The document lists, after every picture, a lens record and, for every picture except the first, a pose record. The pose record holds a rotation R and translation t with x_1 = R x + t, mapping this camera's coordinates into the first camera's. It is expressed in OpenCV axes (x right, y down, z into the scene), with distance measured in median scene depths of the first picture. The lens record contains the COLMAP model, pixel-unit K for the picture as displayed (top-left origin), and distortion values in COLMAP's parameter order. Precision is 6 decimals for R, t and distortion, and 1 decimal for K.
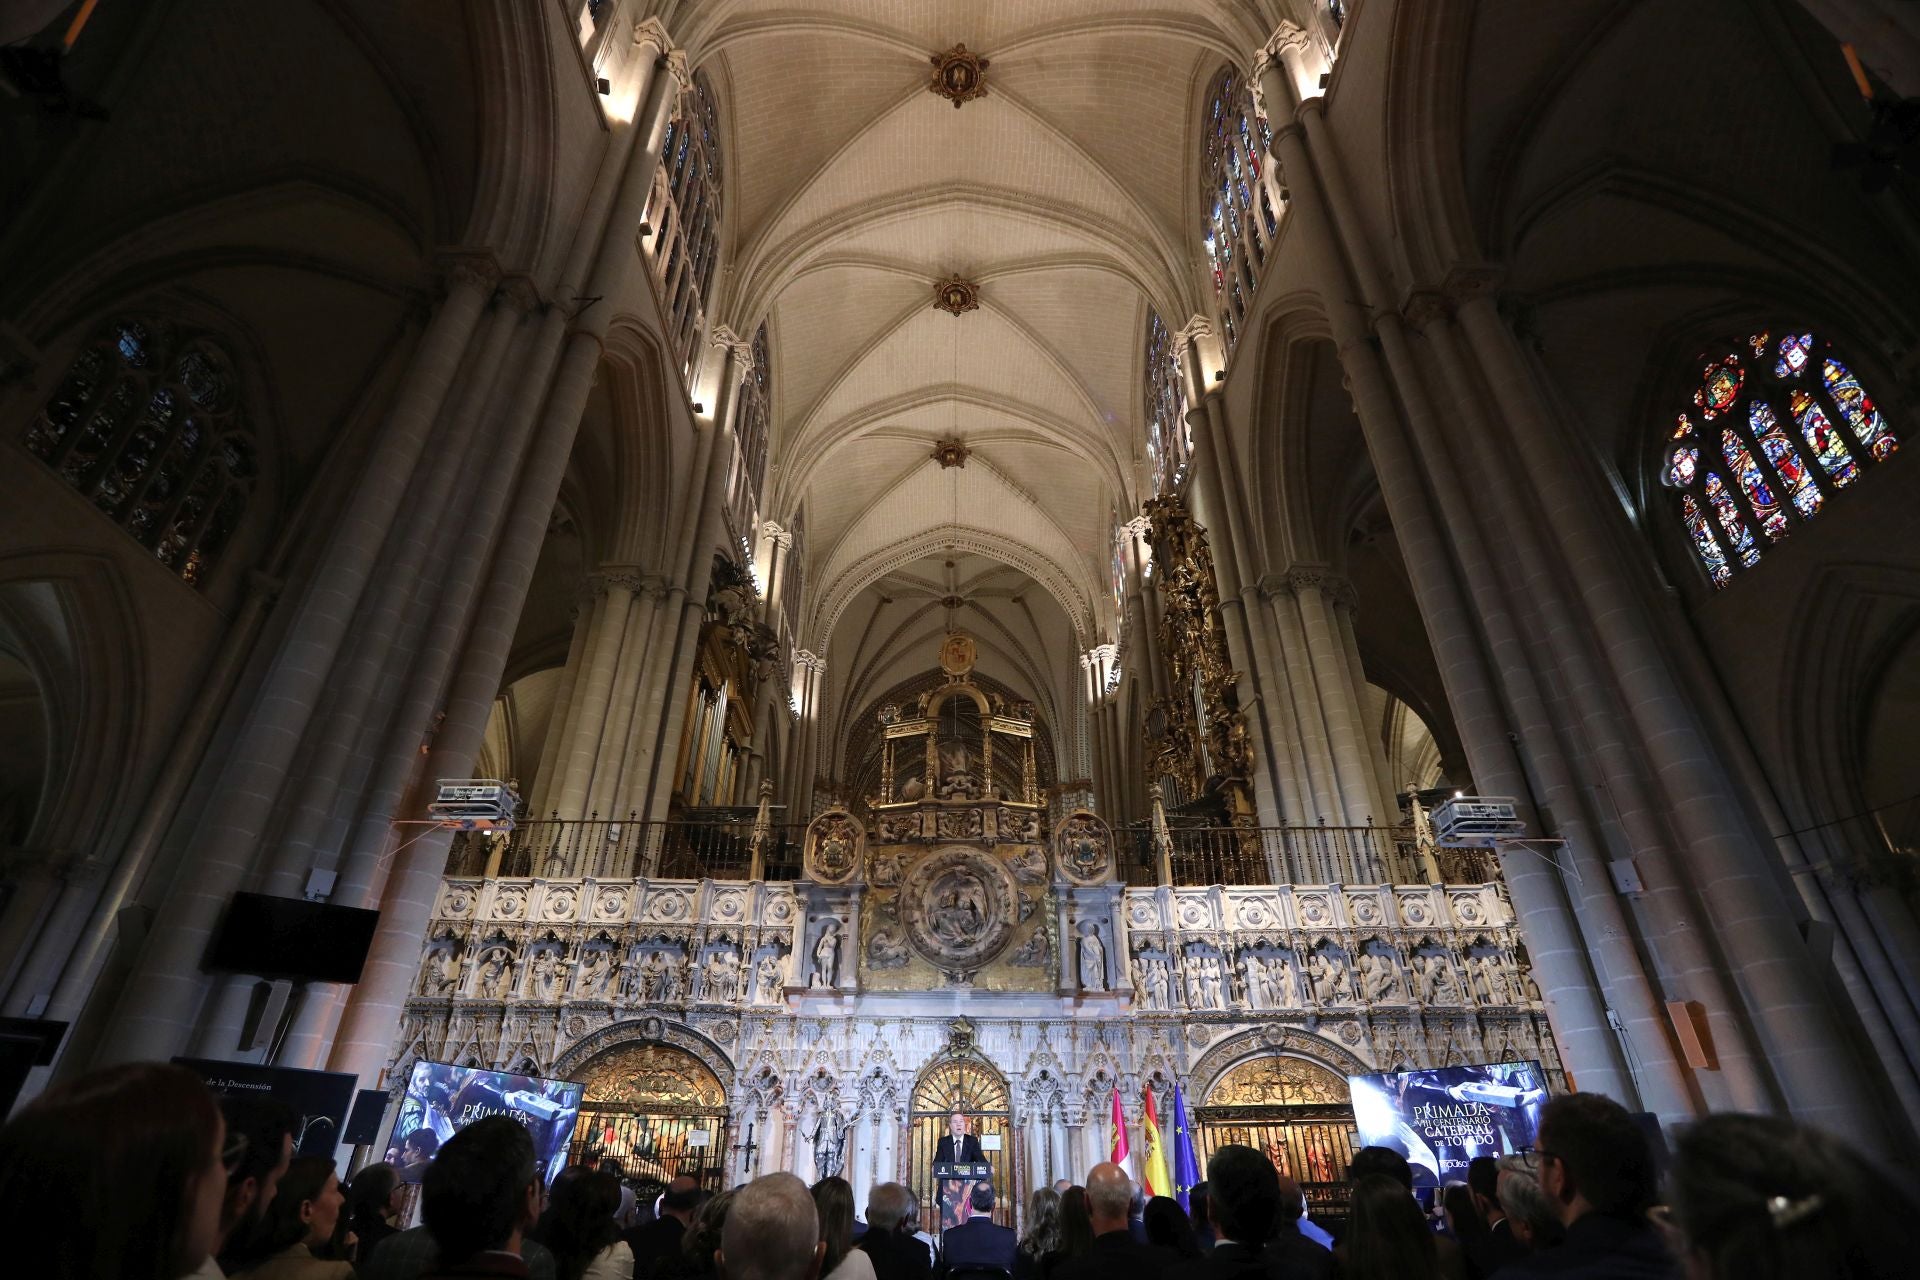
lens RADIAL K [[889.3, 0, 946.6], [0, 889.3, 665.5], [0, 0, 1]] dist [-0.037008, 0.000347]
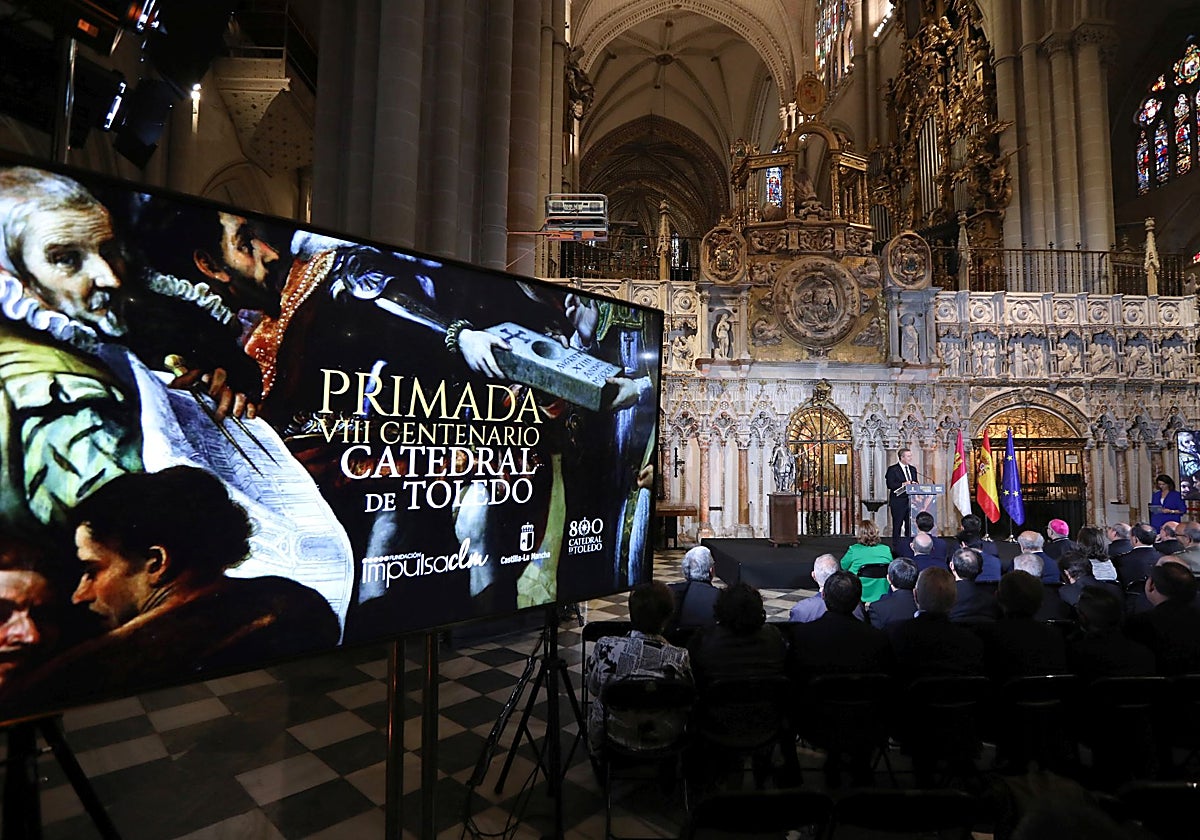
lens RADIAL K [[592.5, 0, 600.0], [0, 592.5, 420.0], [0, 0, 1]] dist [-0.073215, 0.028505]
pose [[0.999555, 0.003717, 0.029596, -0.362671], [-0.016874, 0.888646, 0.458284, 0.030715], [-0.024597, -0.458579, 0.888313, 0.145127]]
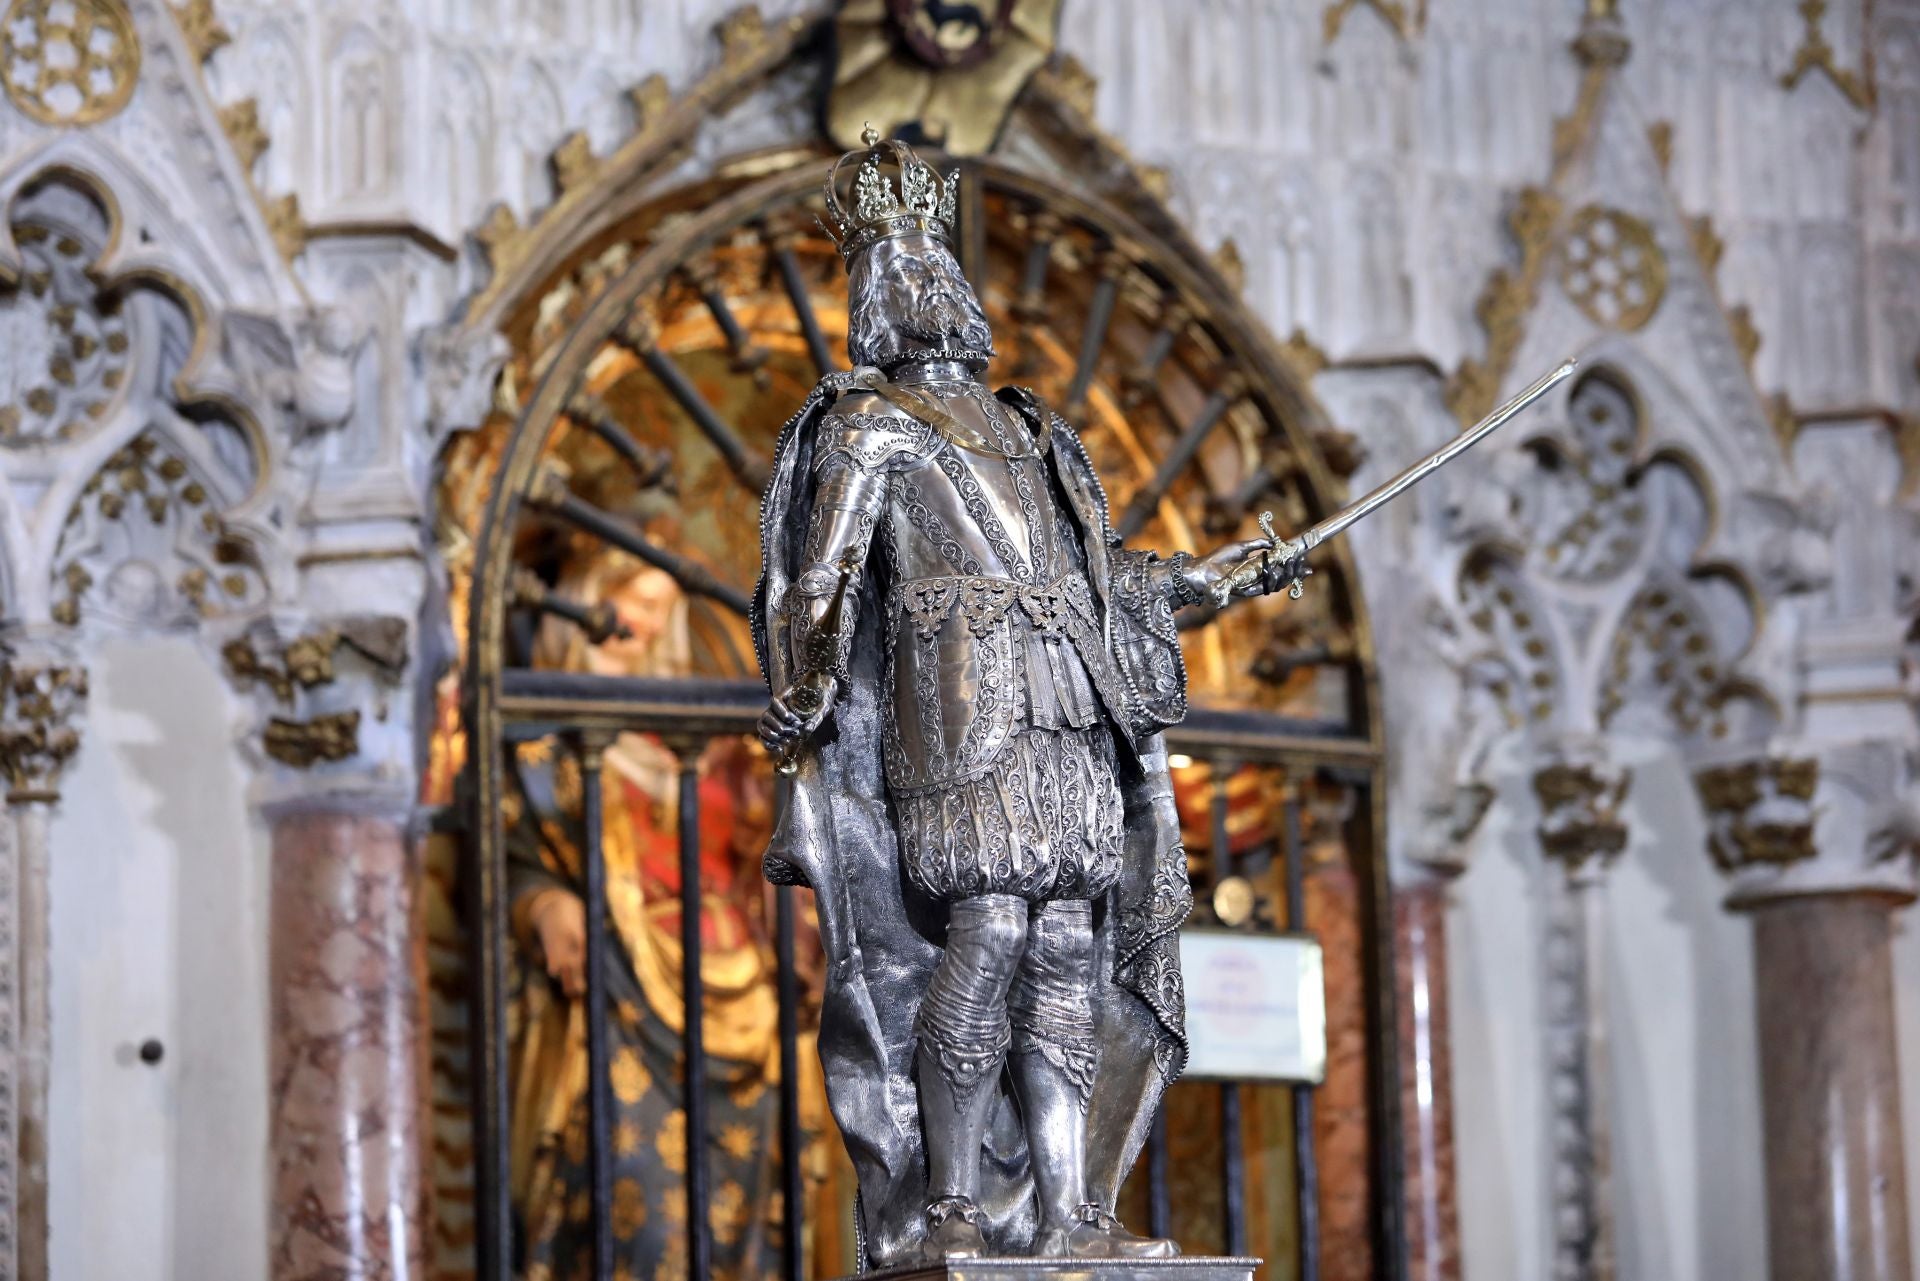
lens RADIAL K [[6459.0, 0, 960.0], [0, 6459.0, 640.5], [0, 0, 1]] dist [0.005558, 0.787391]
pose [[0.828446, 0.058229, 0.557034, -0.337699], [-0.251877, 0.927062, 0.277694, 0.298982], [-0.500236, -0.370358, 0.782687, 0.453697]]
